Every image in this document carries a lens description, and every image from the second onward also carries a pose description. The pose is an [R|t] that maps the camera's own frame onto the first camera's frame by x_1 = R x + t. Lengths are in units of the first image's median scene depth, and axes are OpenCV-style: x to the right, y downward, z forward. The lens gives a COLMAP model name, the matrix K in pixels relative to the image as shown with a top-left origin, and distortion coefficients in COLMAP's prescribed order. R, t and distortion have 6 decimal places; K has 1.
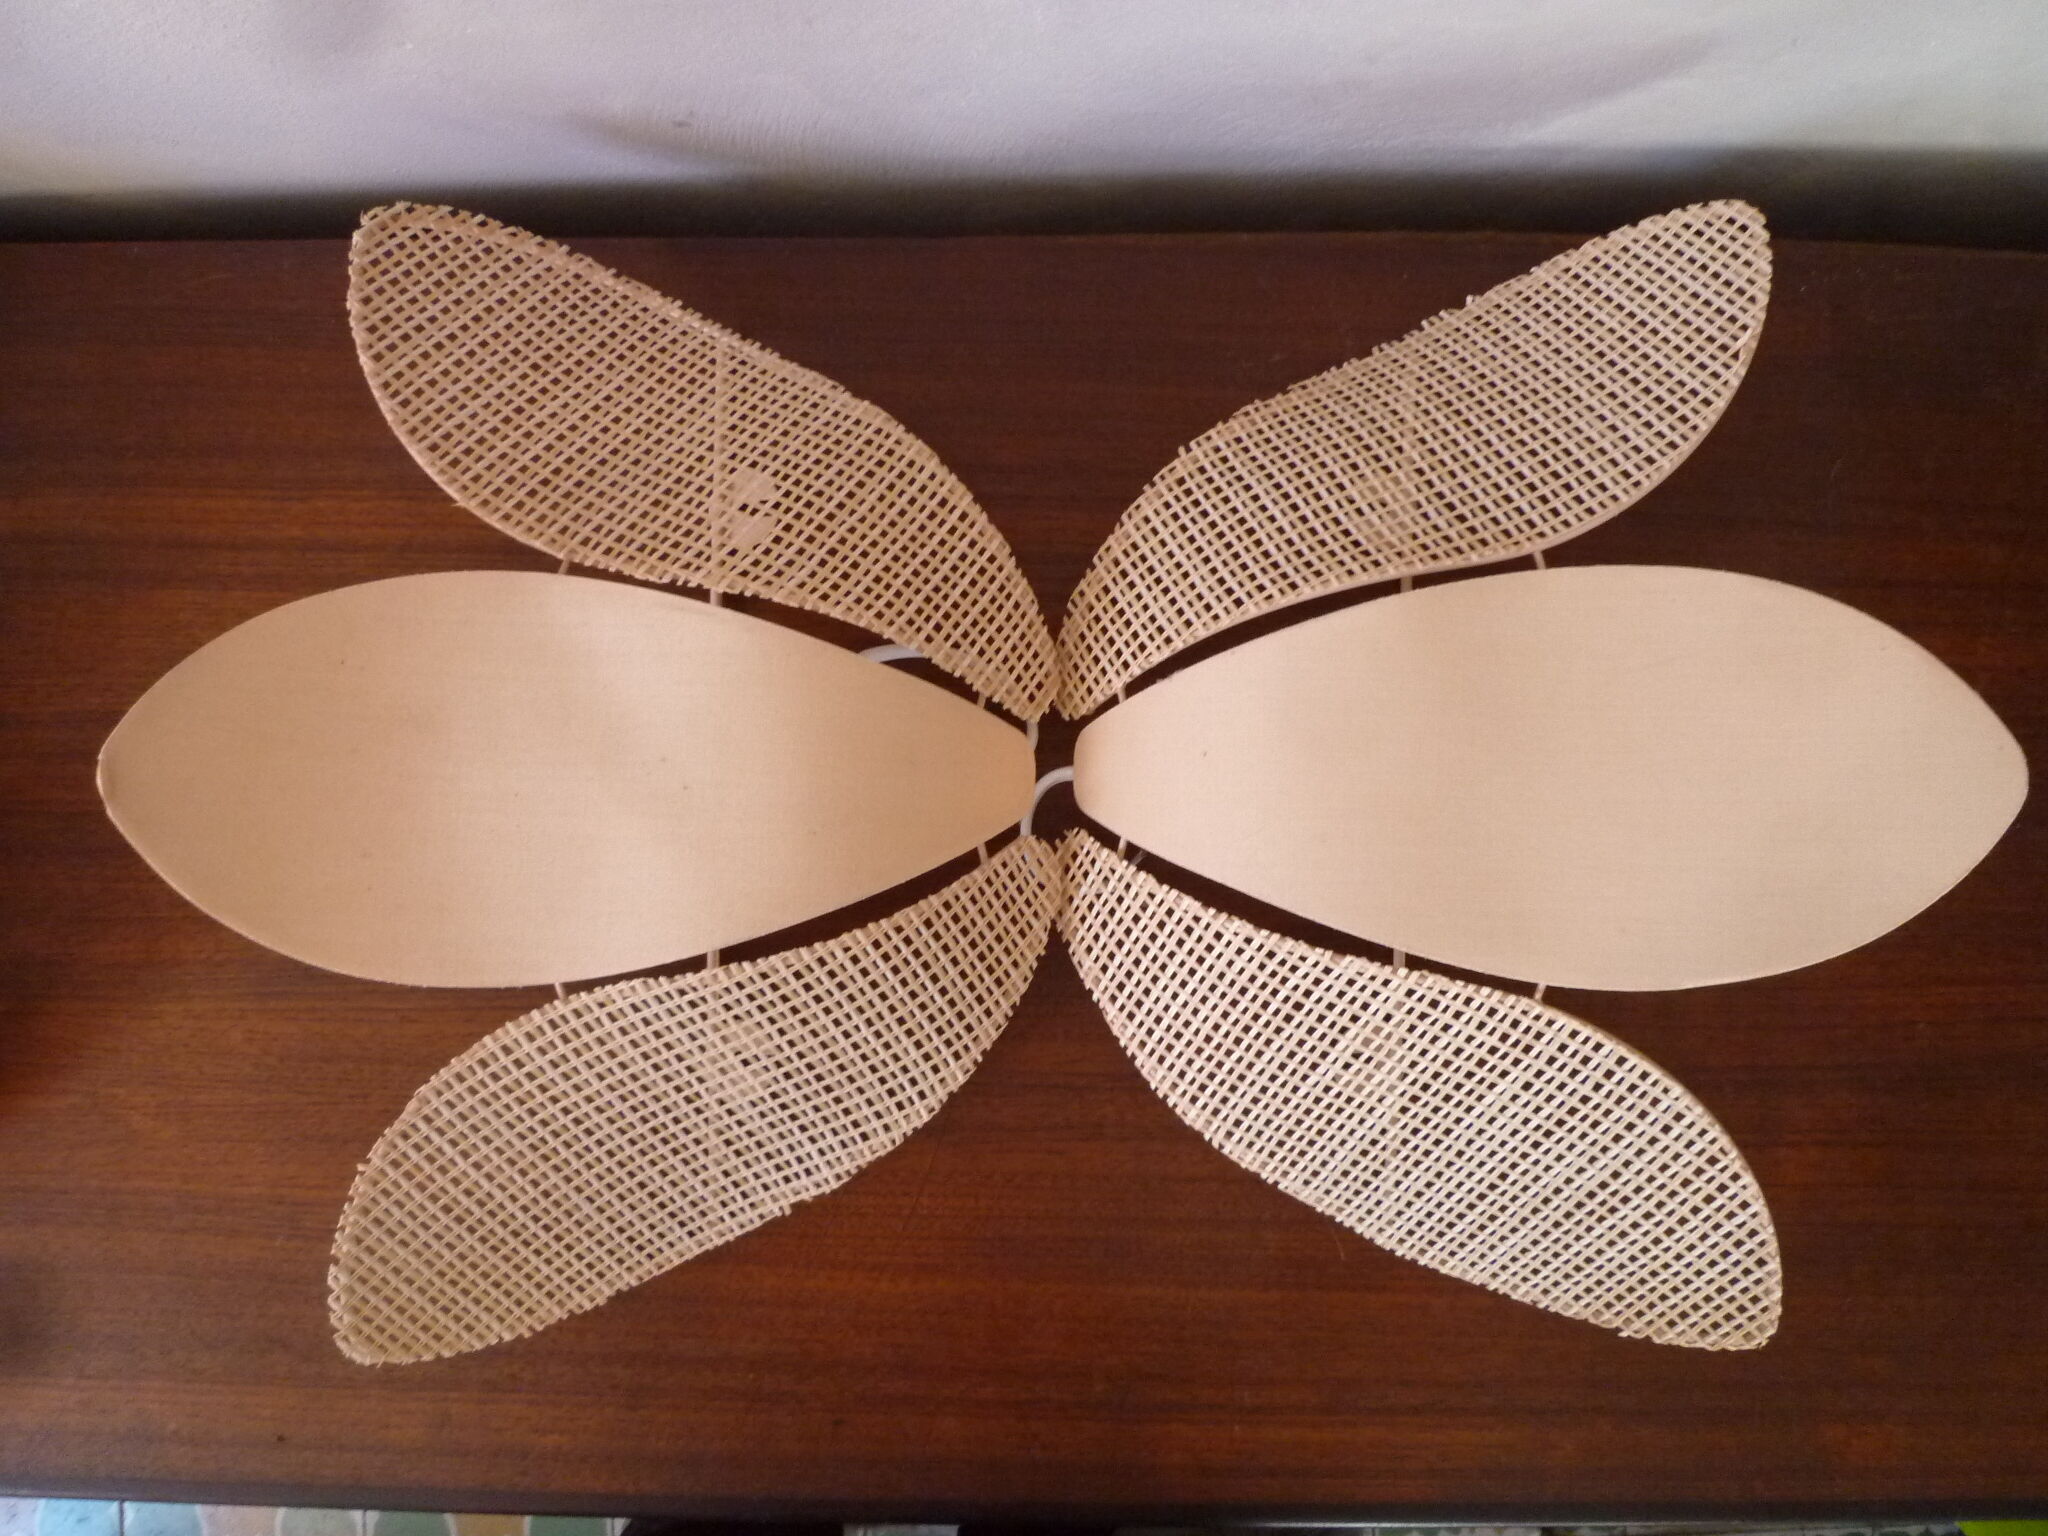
lens RADIAL K [[1518.3, 0, 1024.0], [0, 1518.3, 768.0], [0, 0, 1]] dist [-0.050358, 0.001786]
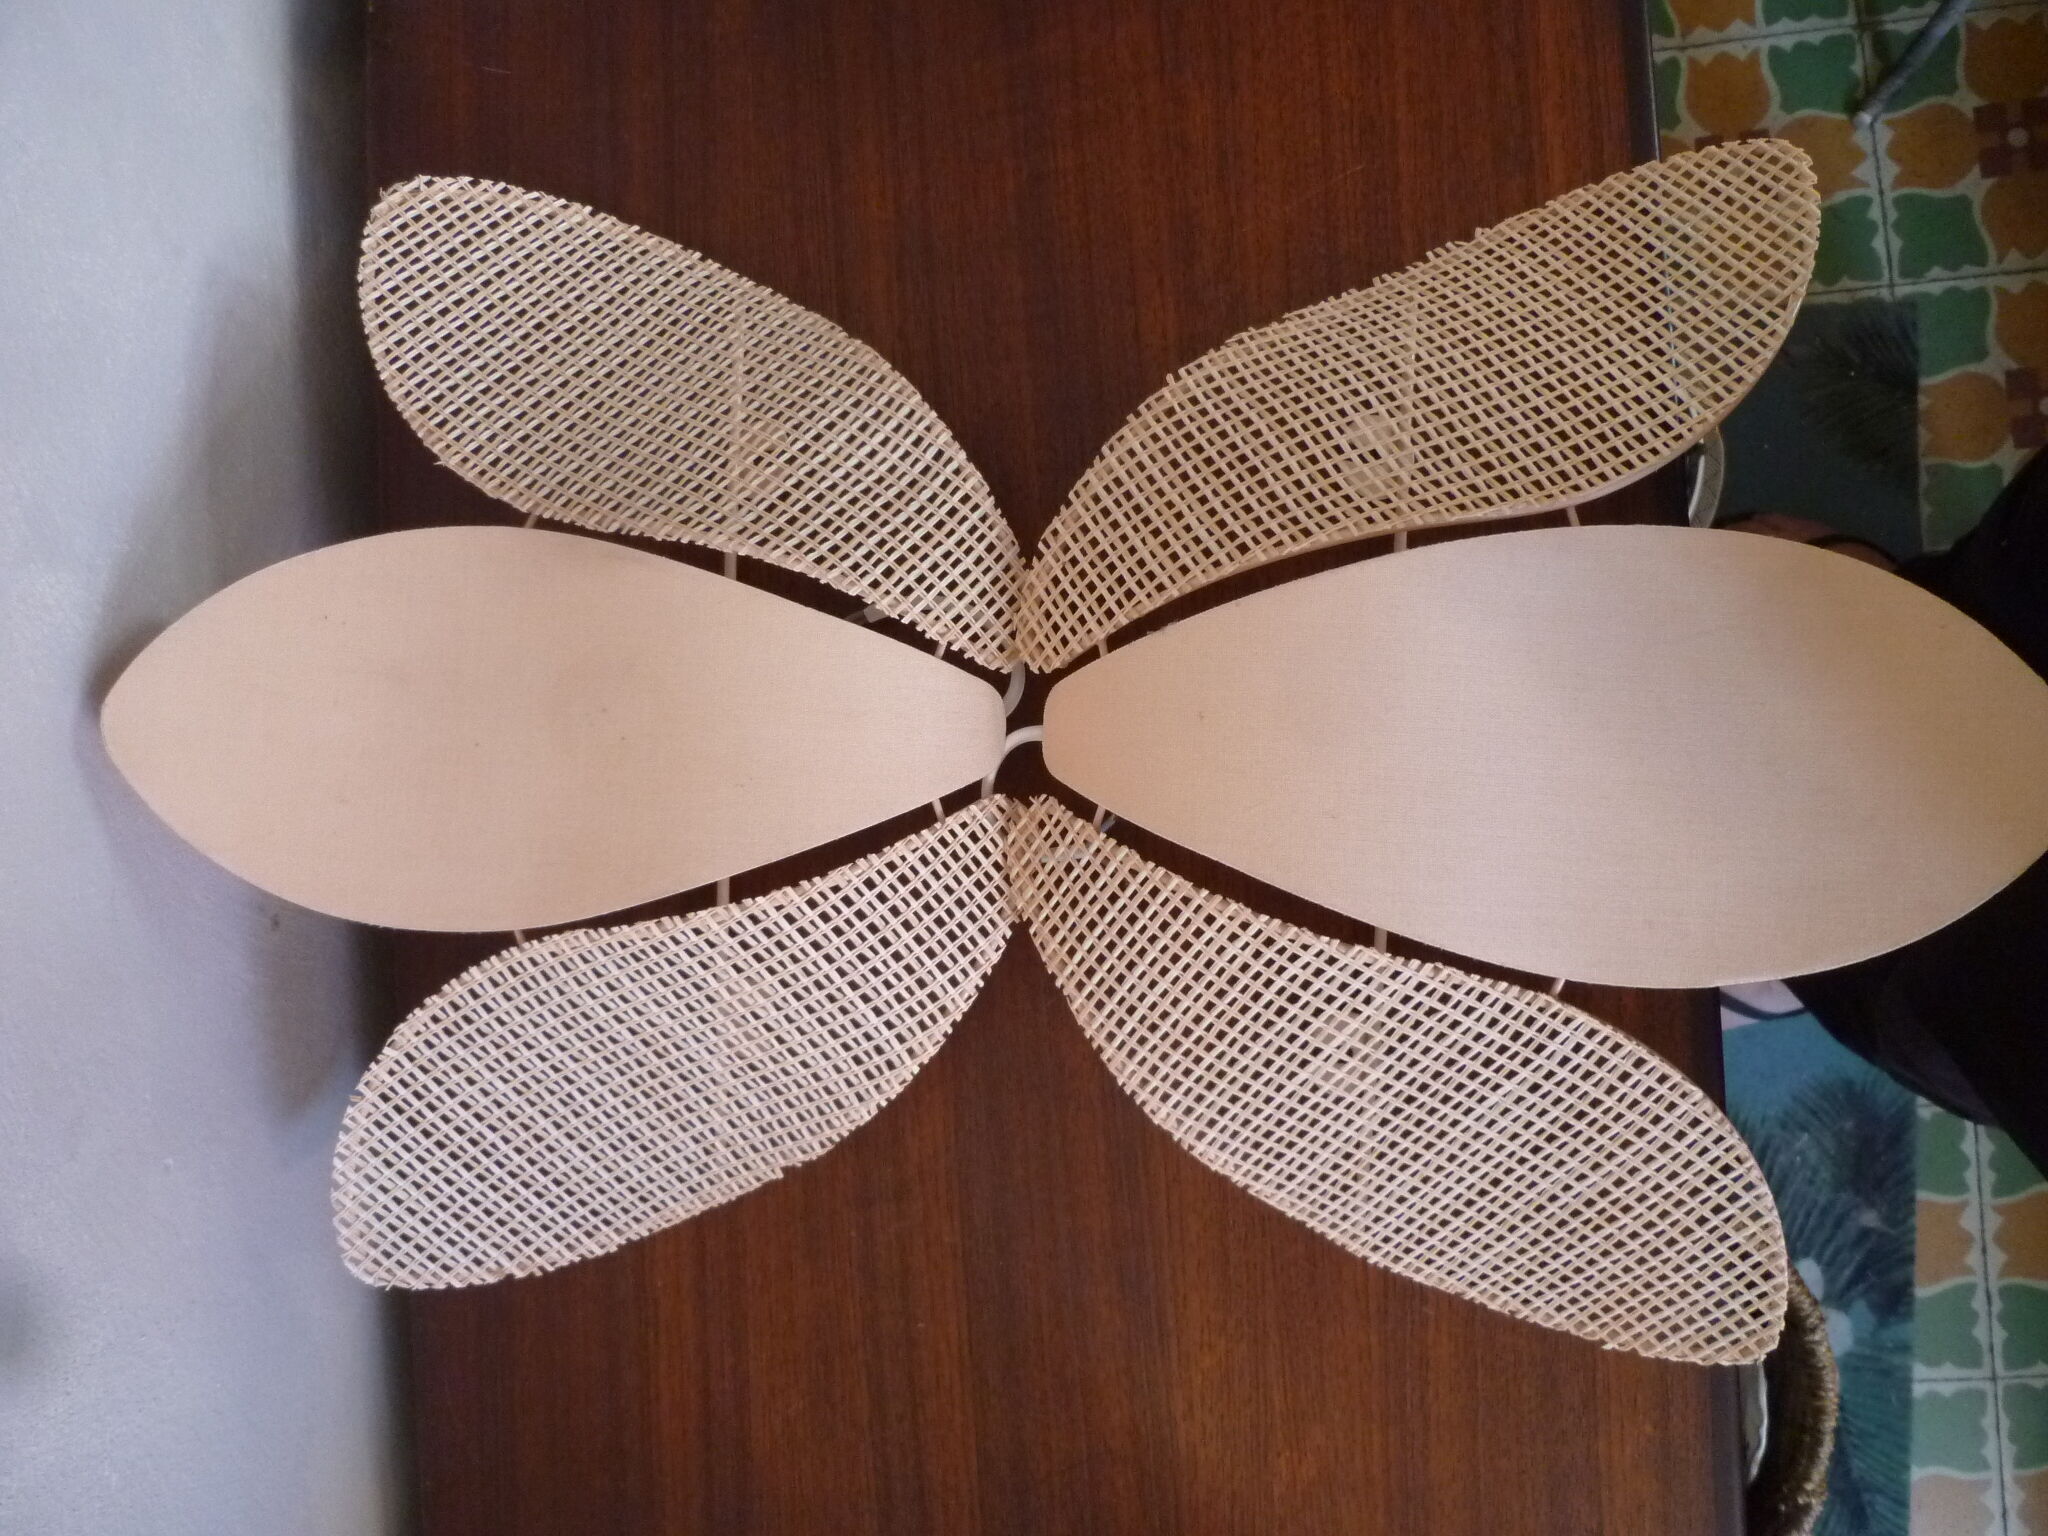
lens RADIAL K [[1518.3, 0, 1024.0], [0, 1518.3, 768.0], [0, 0, 1]] dist [-0.050358, 0.001786]
pose [[0.993882, 0.026934, 0.107109, -0.076895], [-0.029989, 0.999185, 0.027014, -0.000001], [-0.106294, -0.030061, 0.993880, 0.117406]]
